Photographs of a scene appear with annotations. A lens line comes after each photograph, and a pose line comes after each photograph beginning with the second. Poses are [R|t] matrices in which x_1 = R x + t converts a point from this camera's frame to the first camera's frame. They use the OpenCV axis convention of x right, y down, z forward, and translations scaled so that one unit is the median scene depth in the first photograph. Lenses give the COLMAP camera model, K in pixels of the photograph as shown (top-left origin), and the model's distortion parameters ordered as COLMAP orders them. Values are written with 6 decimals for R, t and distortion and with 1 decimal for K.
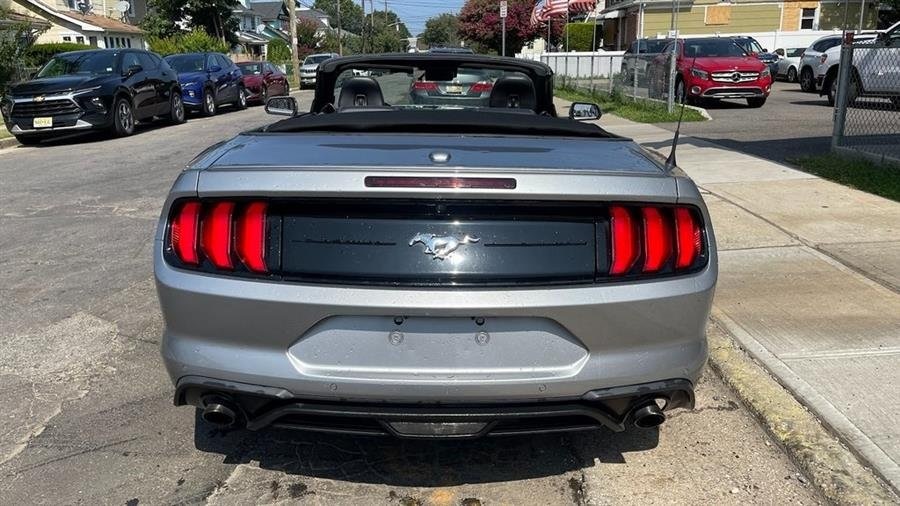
lens RADIAL K [[676.0, 0, 444.7], [0, 676.0, 250.0], [0, 0, 1]] dist [0.065908, -0.088996]
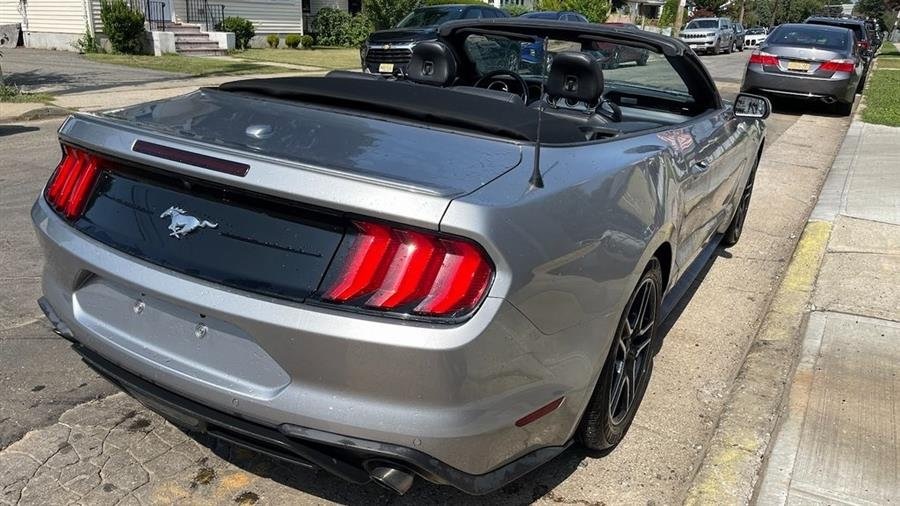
lens RADIAL K [[676.0, 0, 451.3], [0, 676.0, 252.6], [0, 0, 1]] dist [0.065908, -0.088996]
pose [[0.855405, 0.212121, -0.472533, 0.324695], [-0.185886, 0.977243, 0.102185, -0.056575], [0.483455, 0.000428, 0.875369, 0.147496]]
